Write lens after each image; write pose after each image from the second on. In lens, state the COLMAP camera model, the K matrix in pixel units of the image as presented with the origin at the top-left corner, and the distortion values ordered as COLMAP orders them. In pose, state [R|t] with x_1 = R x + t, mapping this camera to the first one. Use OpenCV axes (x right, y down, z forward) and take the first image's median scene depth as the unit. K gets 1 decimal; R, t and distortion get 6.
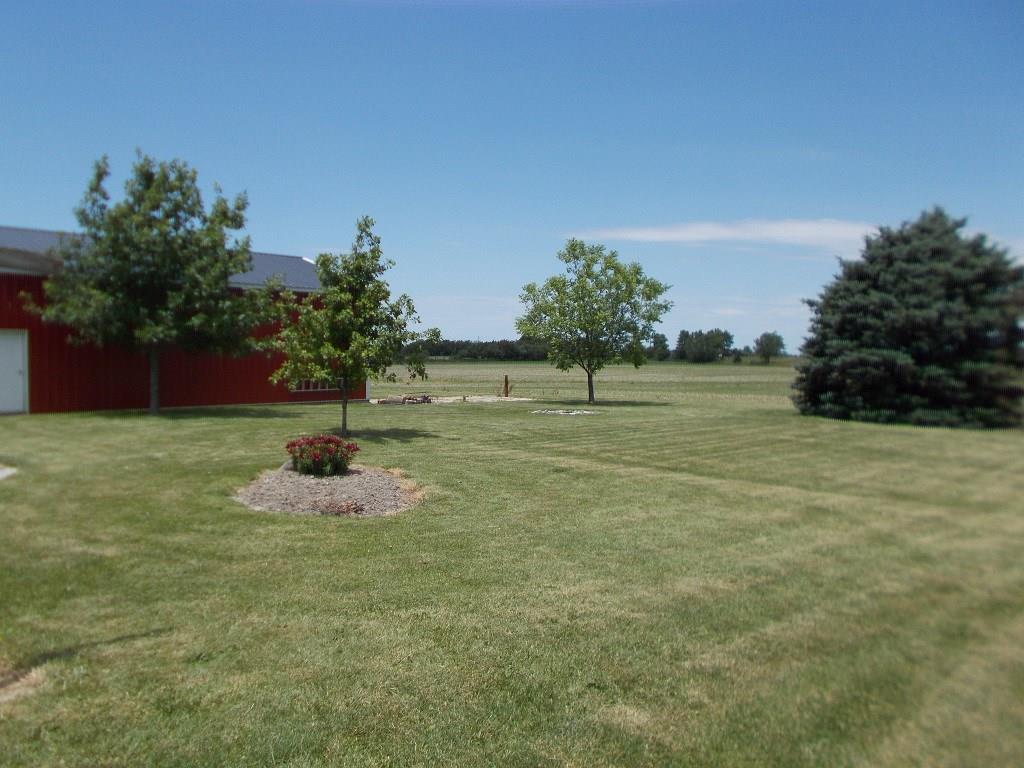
lens RADIAL K [[767.3, 0, 508.9], [0, 767.3, 357.8], [0, 0, 1]] dist [0.002637, -0.005980]
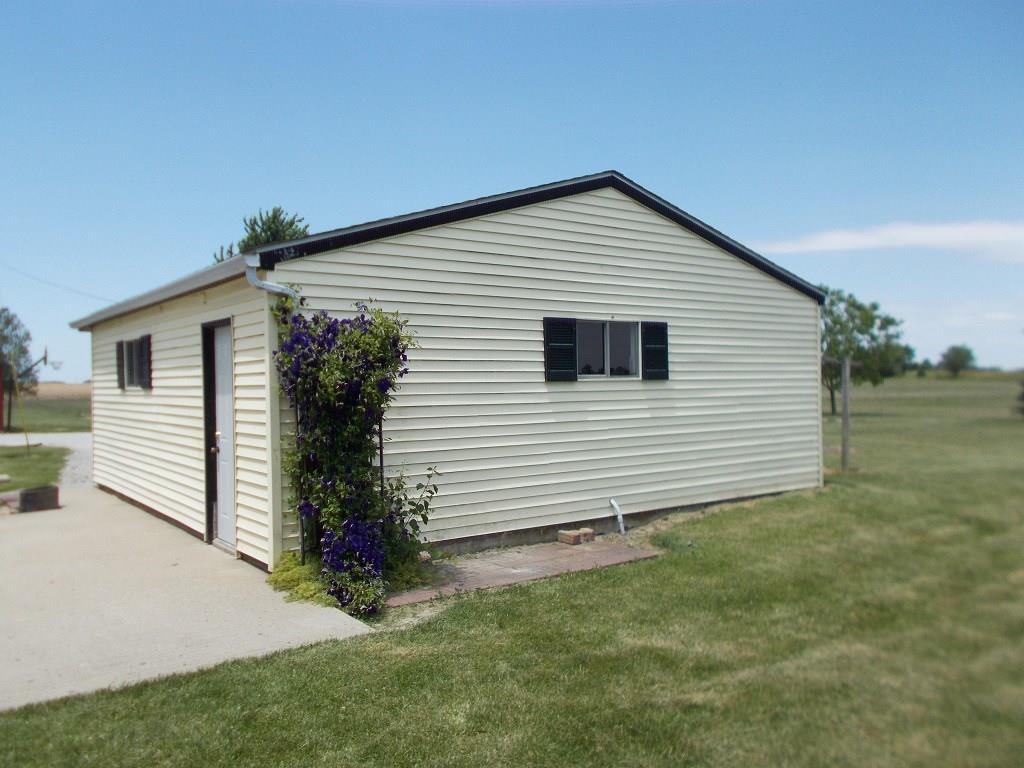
lens RADIAL K [[813.0, 0, 512.0], [0, 813.0, 384.0], [0, 0, 1]] dist [0.007201, 0.001115]
pose [[0.986807, -0.019316, -0.160746, -0.278551], [0.020588, 0.999768, 0.006252, -0.015942], [0.160588, -0.009479, 0.986976, -0.542291]]
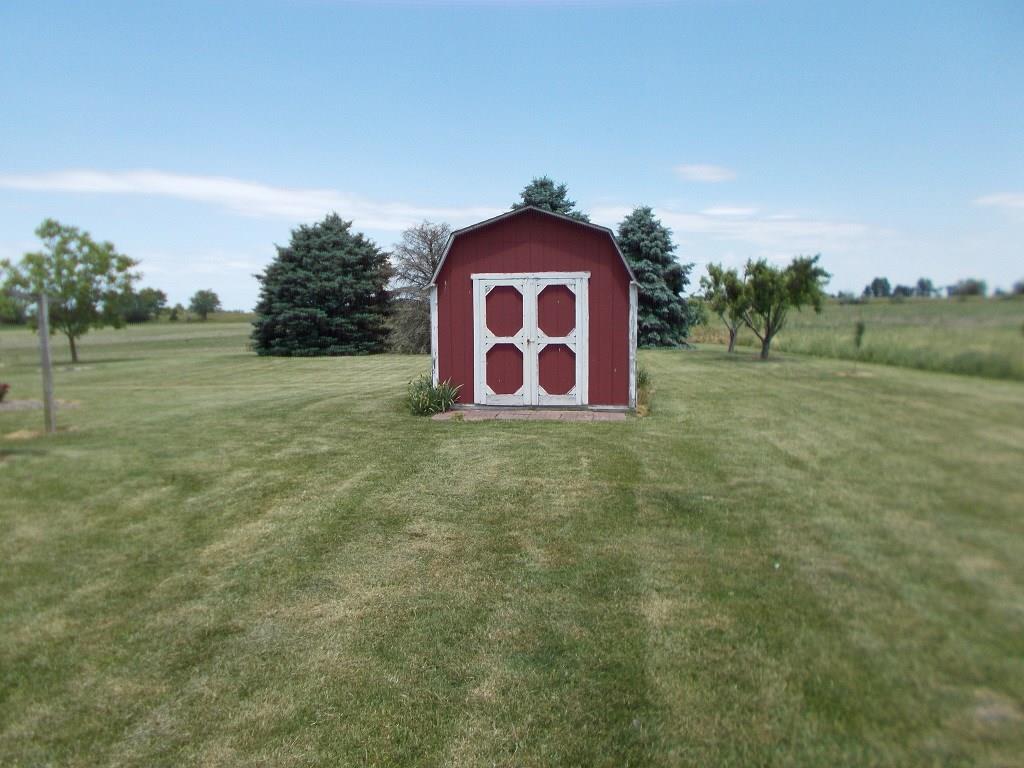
lens RADIAL K [[787.1, 0, 512.0], [0, 787.1, 384.0], [0, 0, 1]] dist [-0.015538, -0.004699]
pose [[0.759359, -0.103055, 0.642459, -0.217868], [0.044658, 0.993304, 0.106549, -0.009061], [-0.649137, -0.052218, 0.758877, -0.443188]]
